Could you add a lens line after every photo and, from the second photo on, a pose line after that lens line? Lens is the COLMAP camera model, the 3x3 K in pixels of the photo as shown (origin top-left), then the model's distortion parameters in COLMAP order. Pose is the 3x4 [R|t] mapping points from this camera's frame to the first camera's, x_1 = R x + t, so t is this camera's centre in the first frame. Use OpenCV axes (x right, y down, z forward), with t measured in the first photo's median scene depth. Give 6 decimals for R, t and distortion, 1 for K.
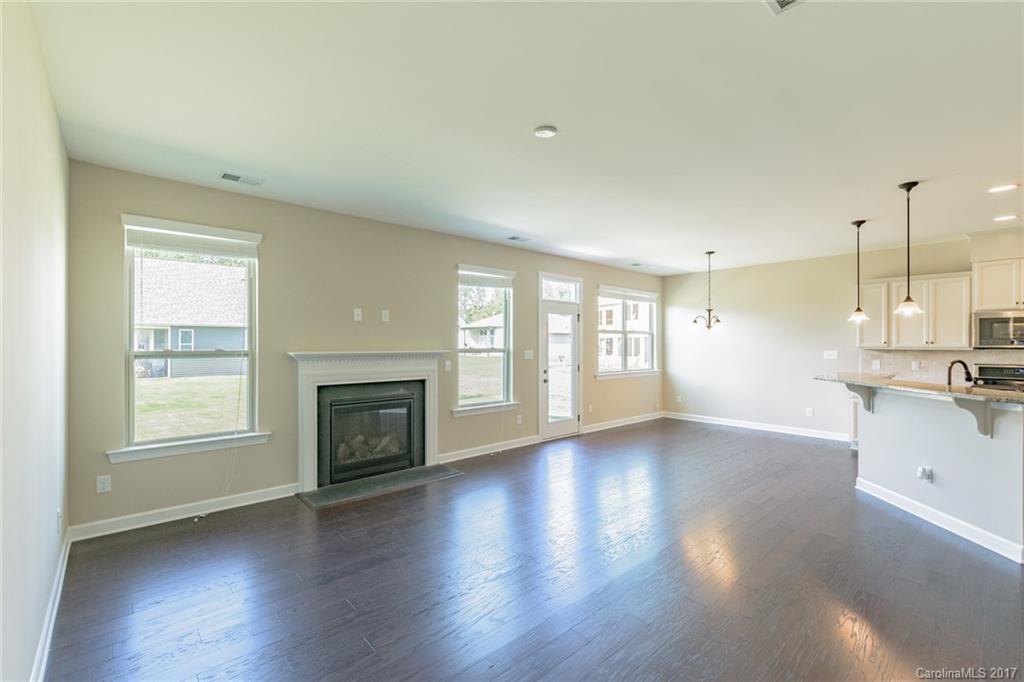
lens RADIAL K [[444.8, 0, 519.0], [0, 444.8, 343.8], [0, 0, 1]] dist [-0.001175, -0.000079]
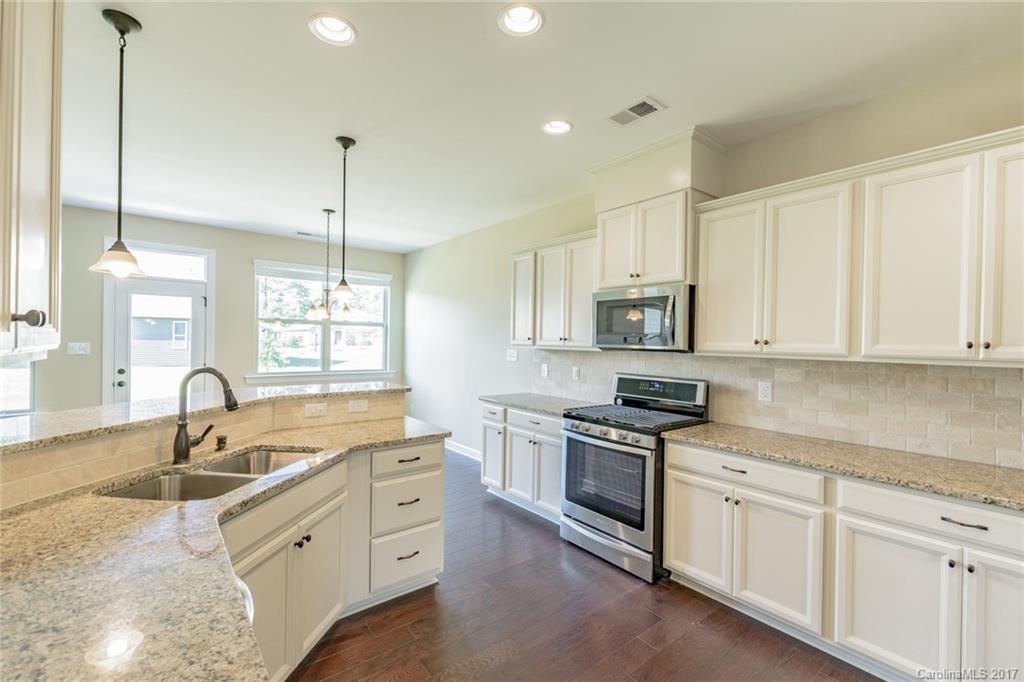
lens RADIAL K [[444.8, 0, 511.7], [0, 444.8, 336.7], [0, 0, 1]] dist [-0.001175, -0.000079]
pose [[0.998781, 0.014912, -0.047054, 0.359795], [-0.015314, 0.999849, -0.008195, 0.000113], [0.046924, 0.008906, 0.998859, 0.137606]]
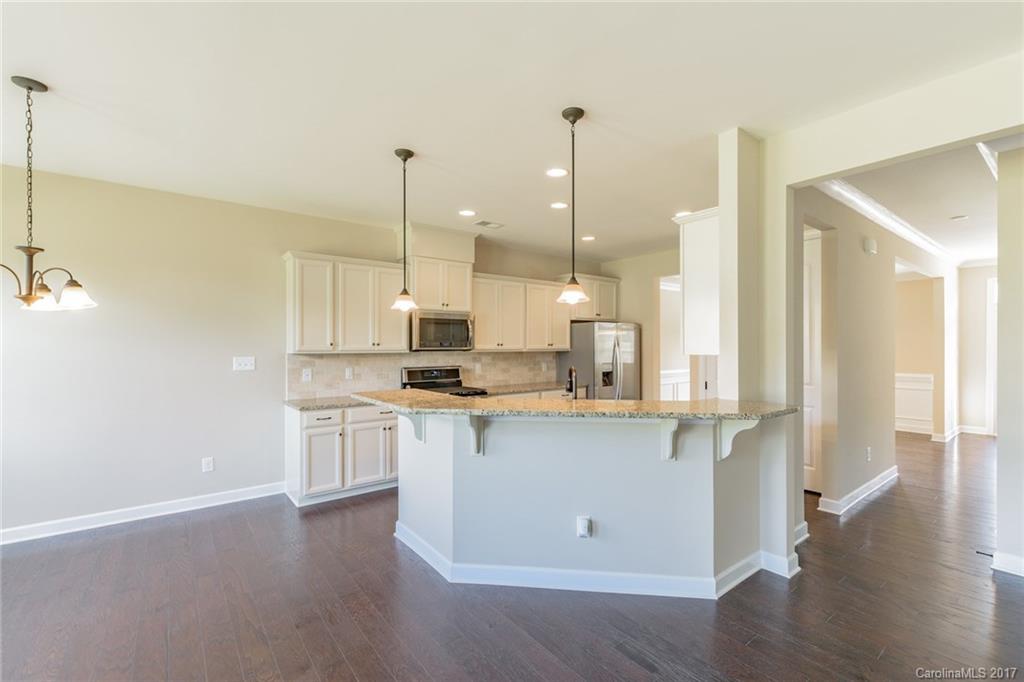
lens RADIAL K [[444.8, 0, 521.2], [0, 444.8, 346.5], [0, 0, 1]] dist [-0.001175, -0.000079]
pose [[0.052218, -0.005672, 0.998620, 0.049662], [-0.000031, 0.999984, 0.005681, -0.001376], [-0.998636, -0.000327, 0.052217, 0.283713]]
